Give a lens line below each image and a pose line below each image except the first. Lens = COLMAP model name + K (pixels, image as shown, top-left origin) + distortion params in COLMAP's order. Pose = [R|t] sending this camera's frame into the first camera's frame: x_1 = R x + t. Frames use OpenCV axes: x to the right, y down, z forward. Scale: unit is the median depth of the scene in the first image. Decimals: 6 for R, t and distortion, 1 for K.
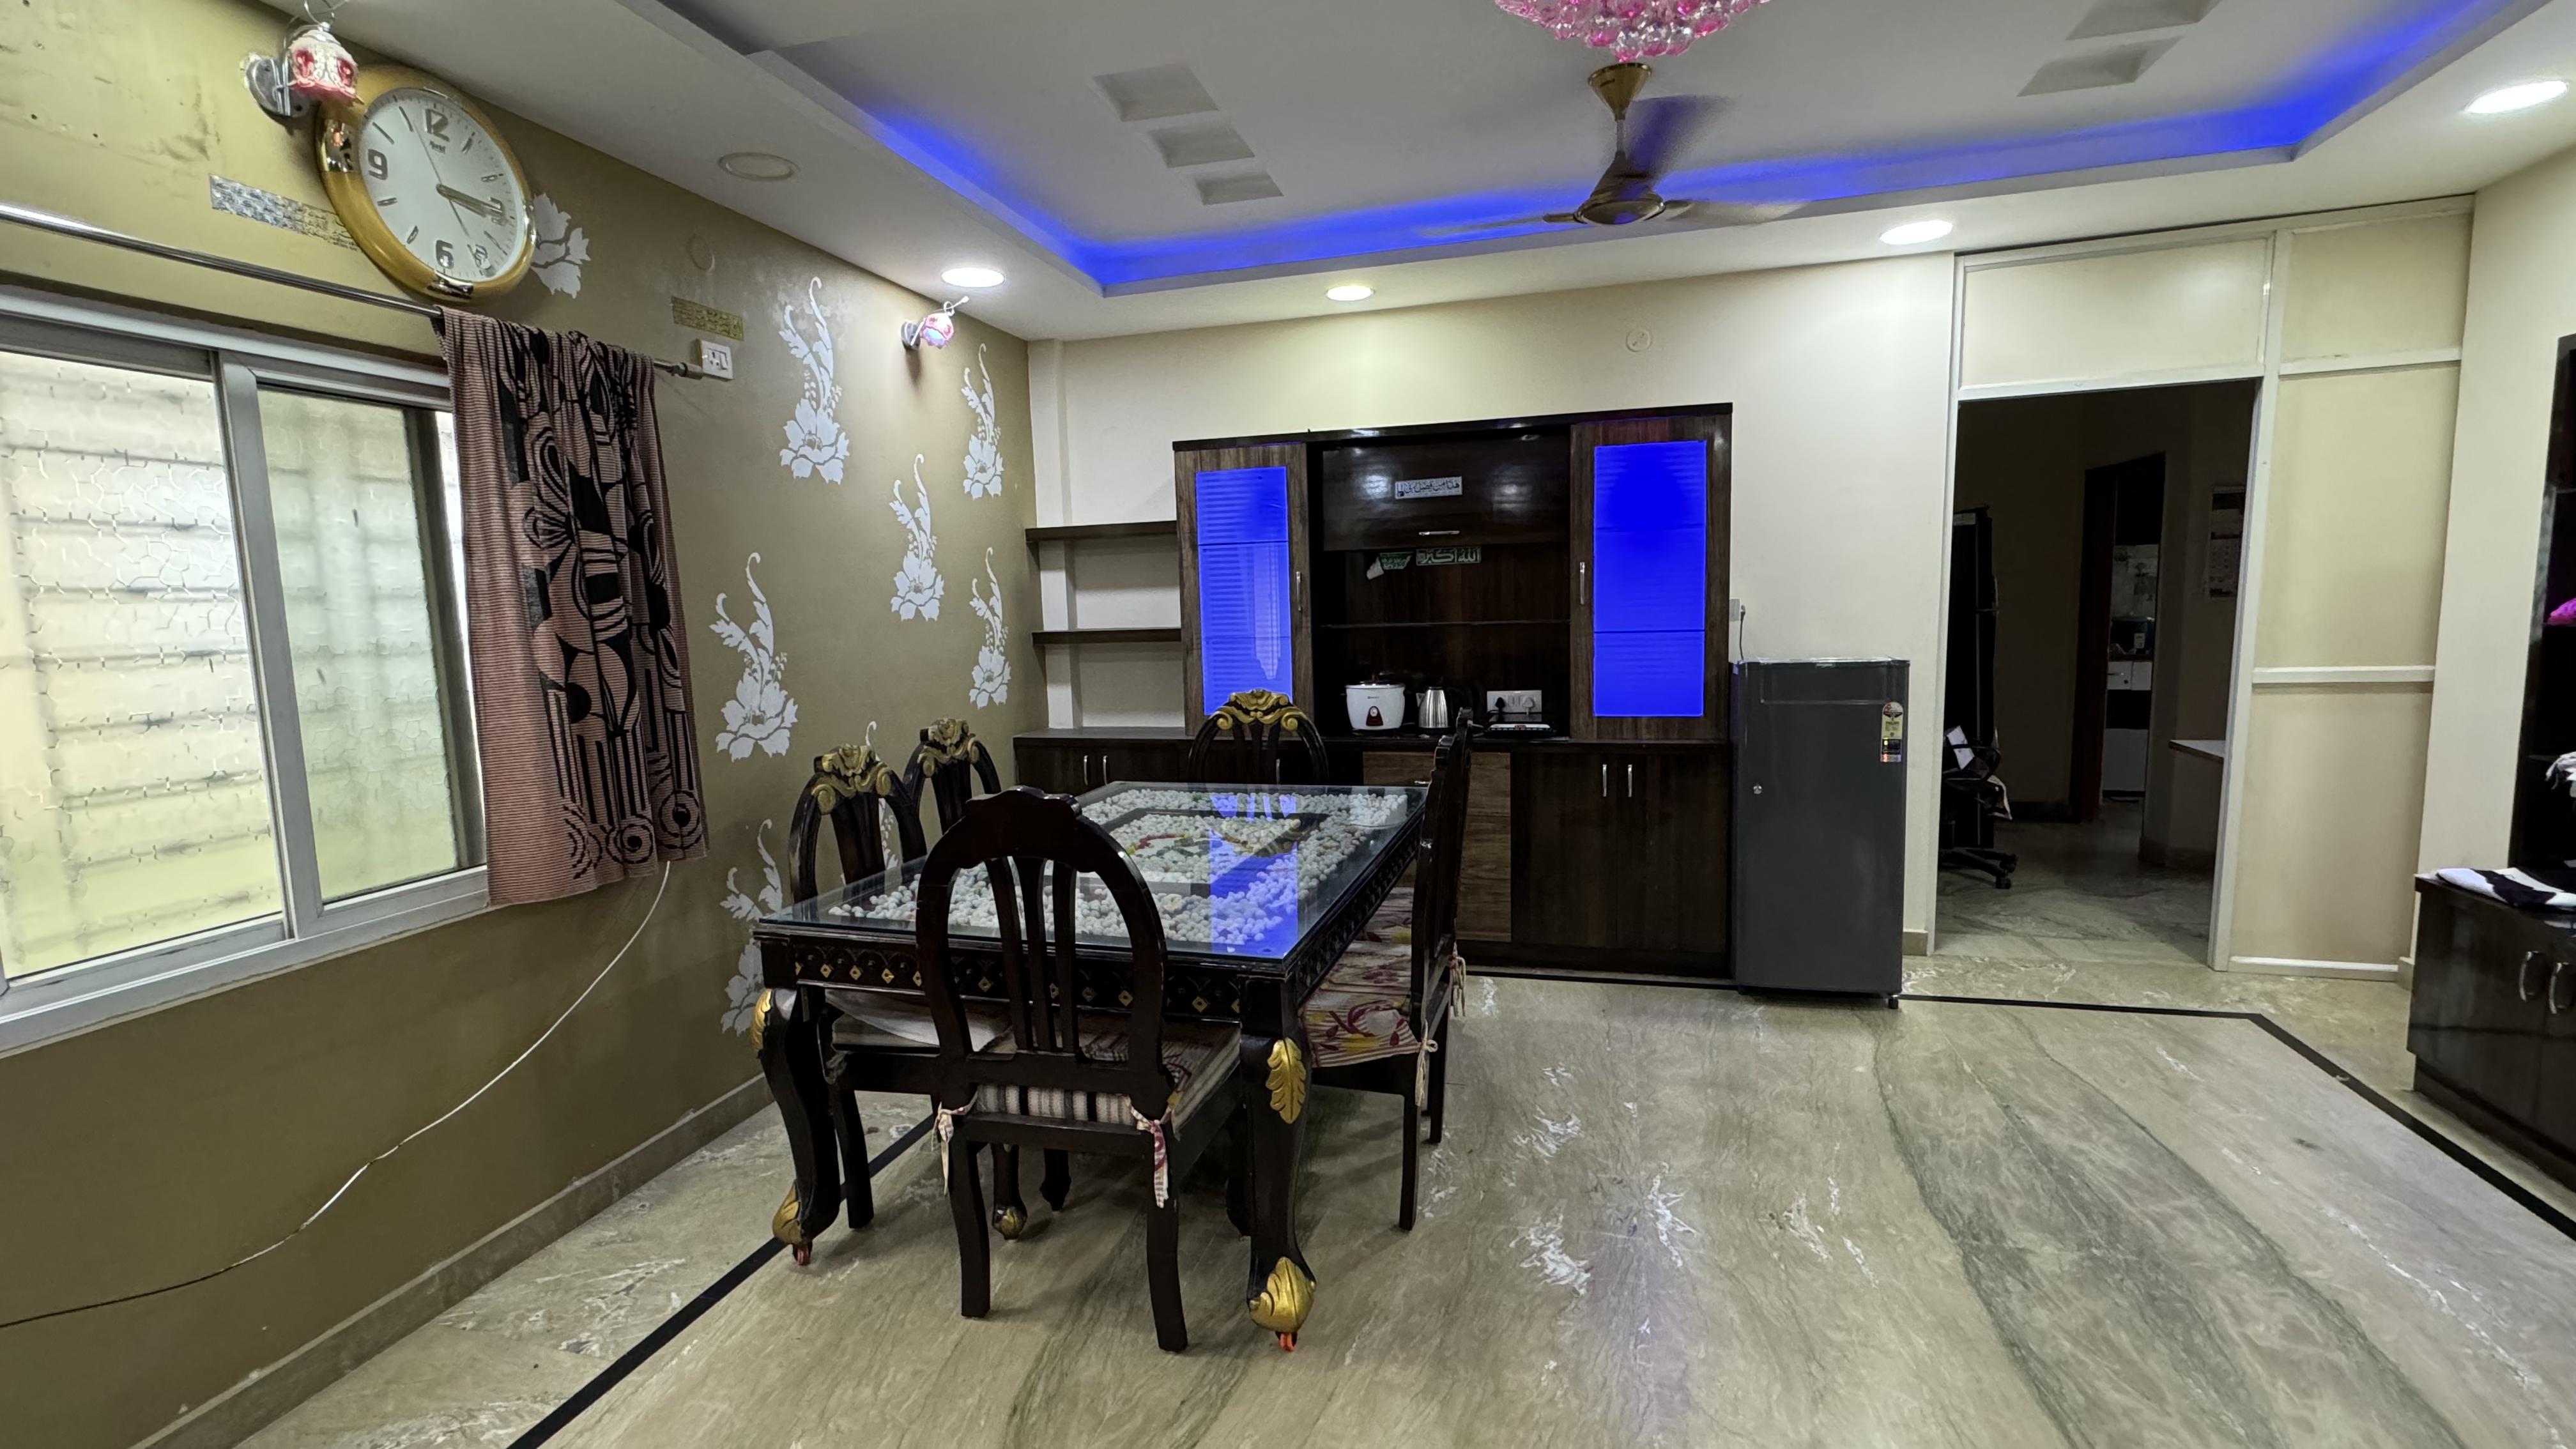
lens RADIAL K [[1129.6, 0, 1288.8], [0, 1129.6, 727.8], [0, 0, 1]] dist [-0.003390, -0.000151]
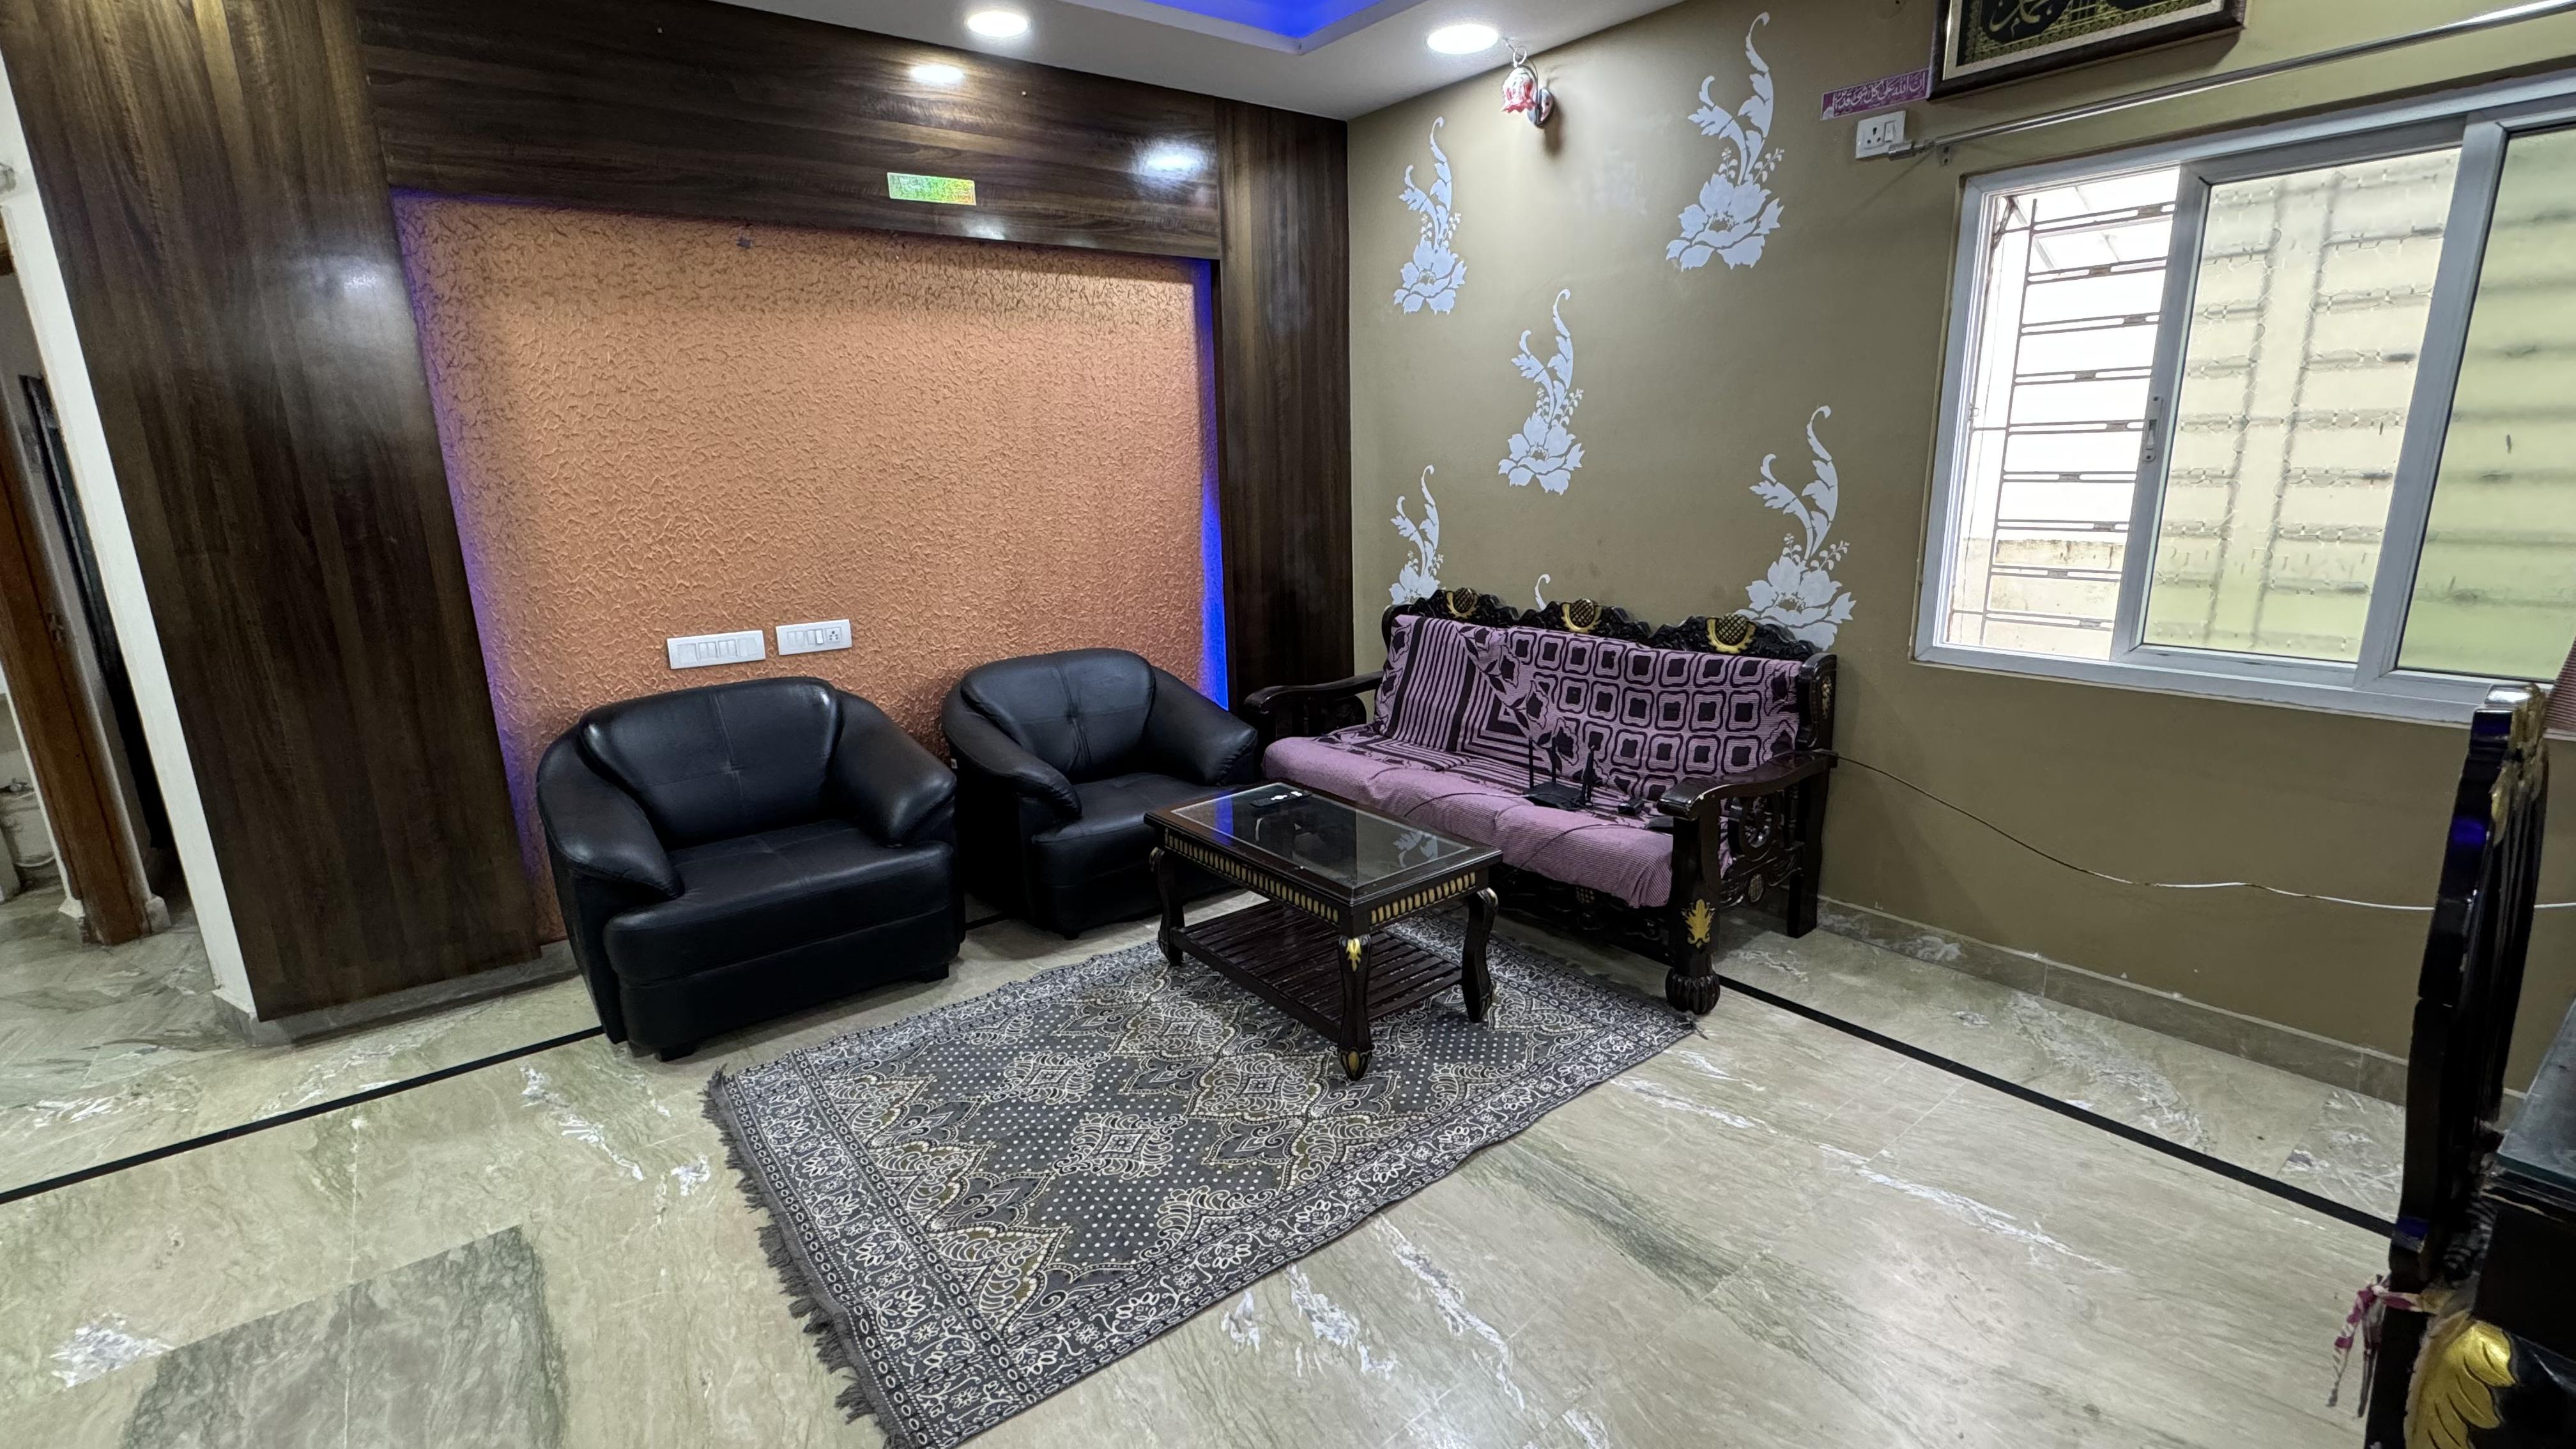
lens RADIAL K [[1129.6, 0, 1289.0], [0, 1129.6, 731.0], [0, 0, 1]] dist [-0.003390, -0.000151]
pose [[-0.588255, 0.239837, -0.772292, 0.452496], [-0.048712, 0.942765, 0.329881, -0.065947], [0.807207, 0.231674, -0.542903, 0.605905]]
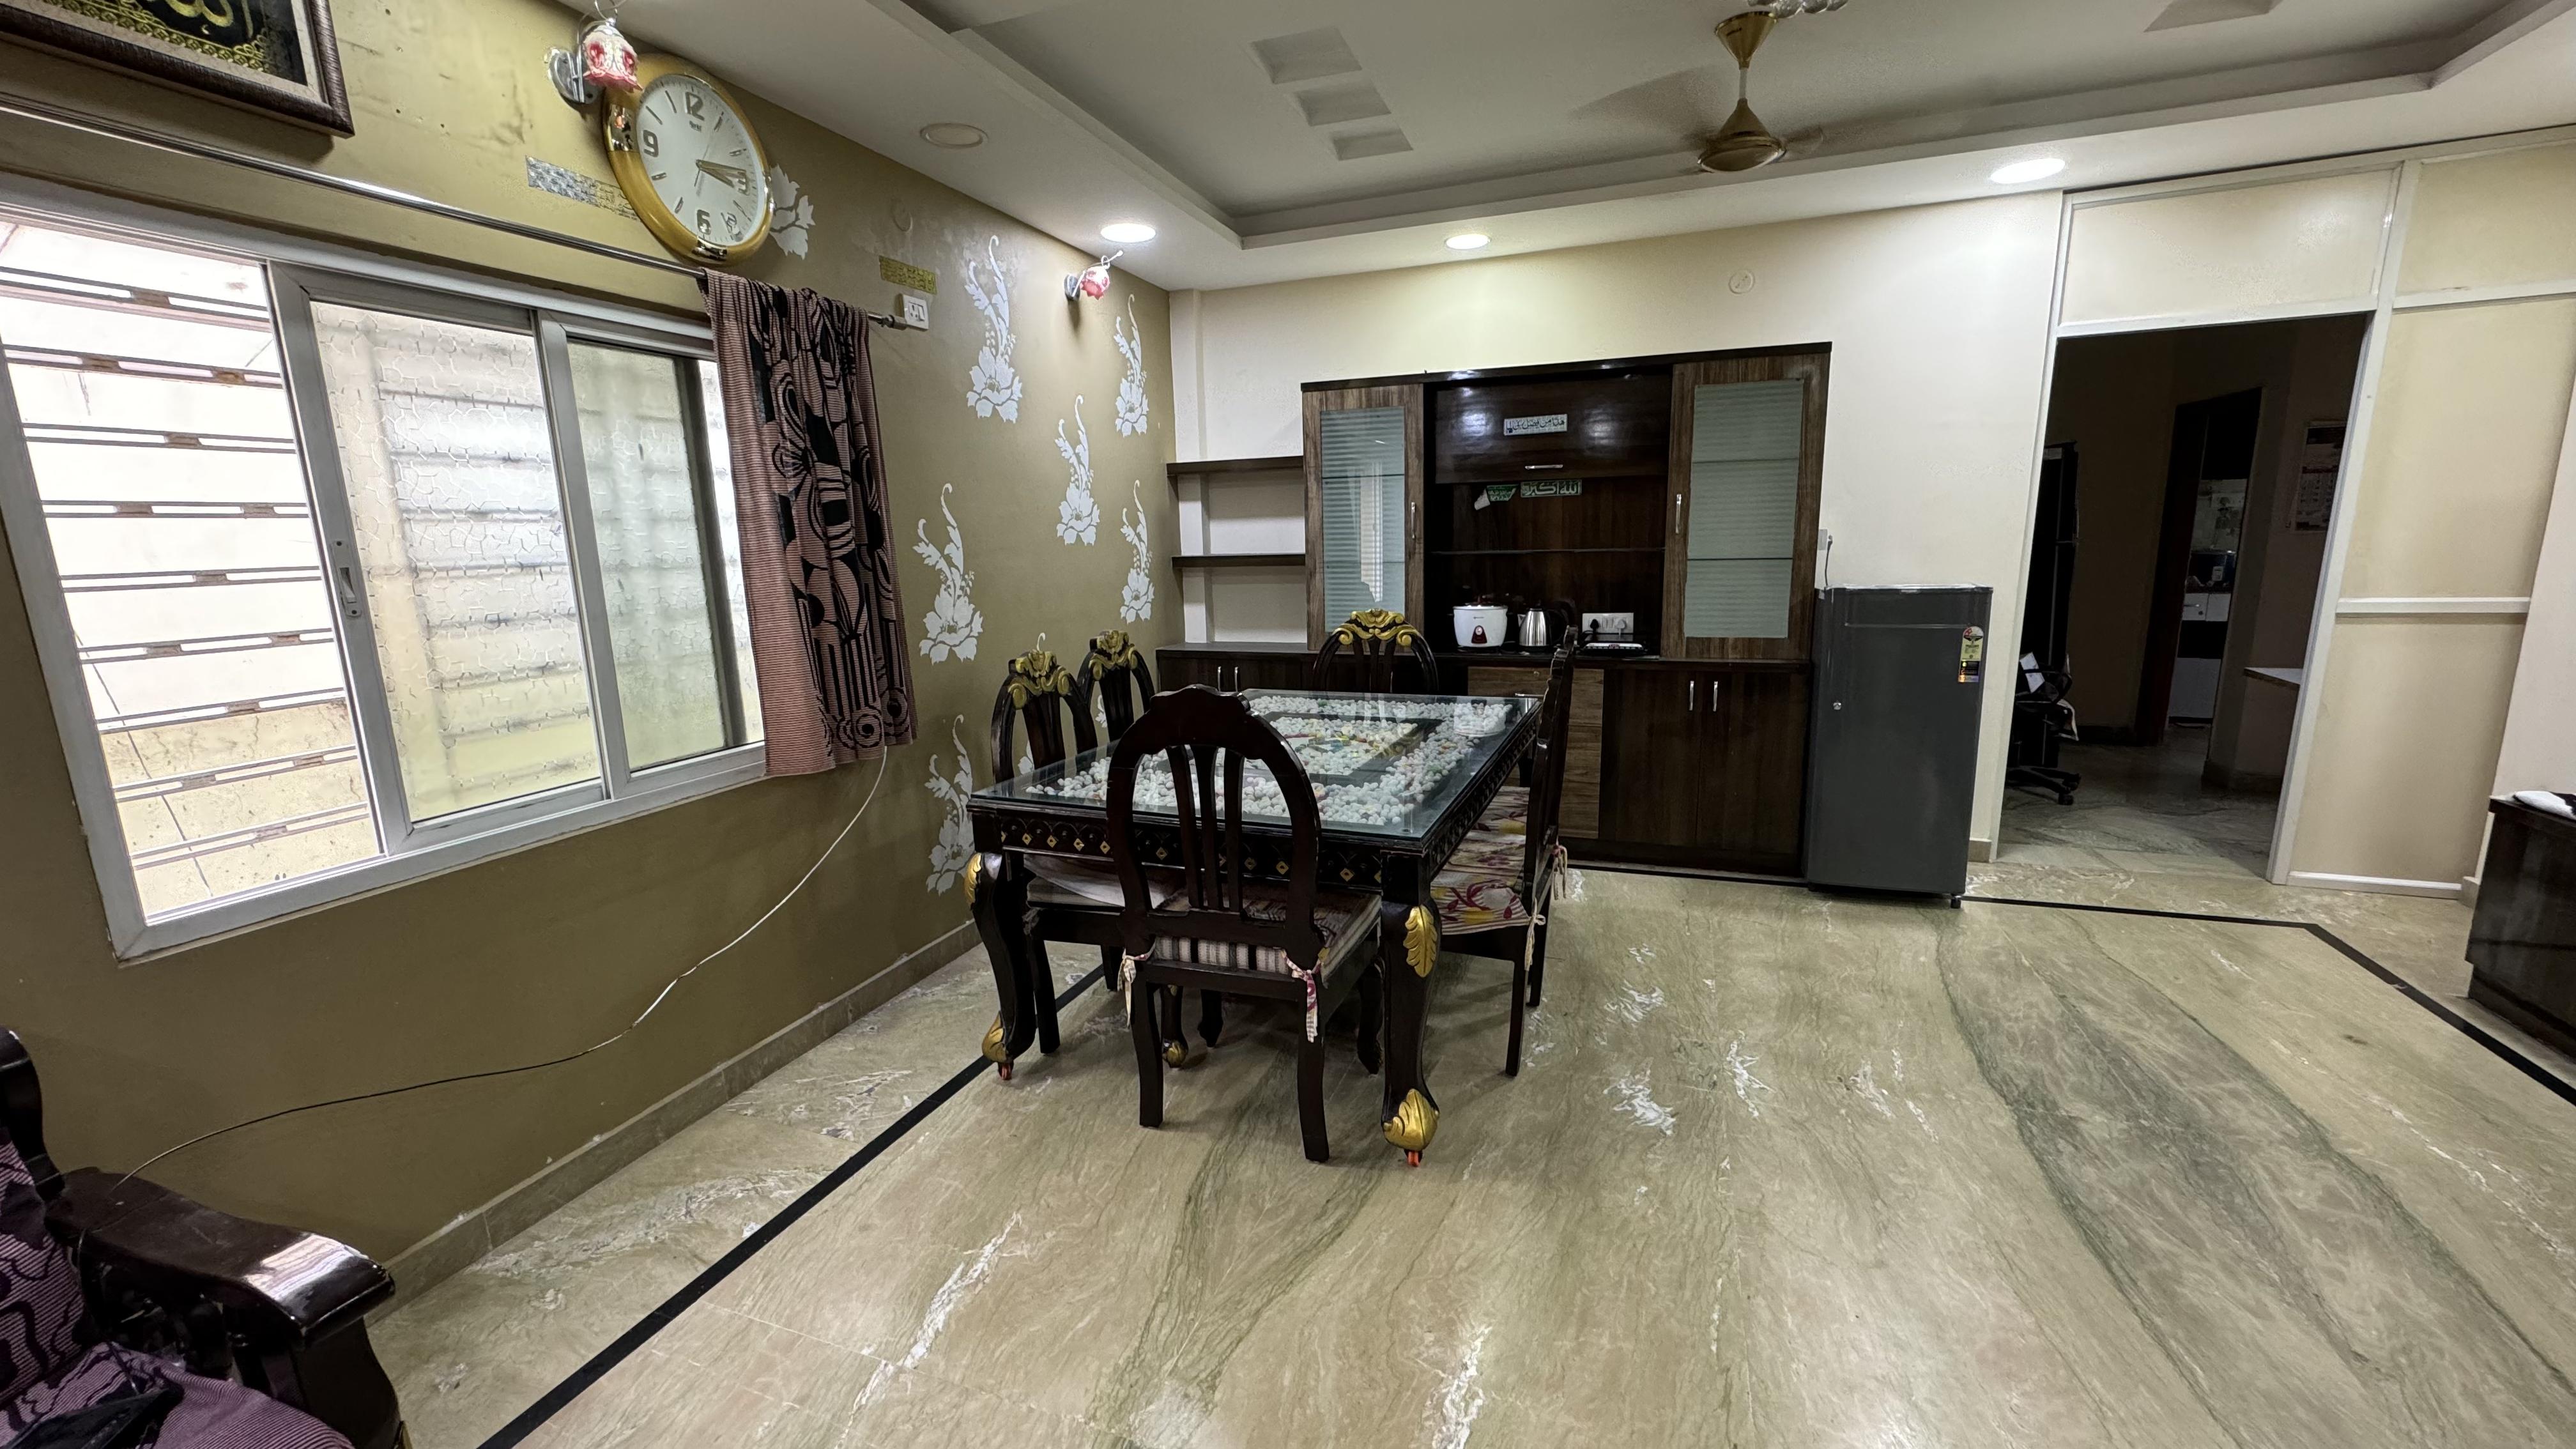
lens RADIAL K [[1022.3, 0, 1290.3], [0, 1022.3, 728.3], [0, 0, 1]] dist [-0.003367, 0.000209]
pose [[0.996491, 0.020394, -0.081174, -0.041787], [-0.014076, 0.996881, 0.077652, 0.009691], [0.082504, -0.076237, 0.993670, -0.033149]]
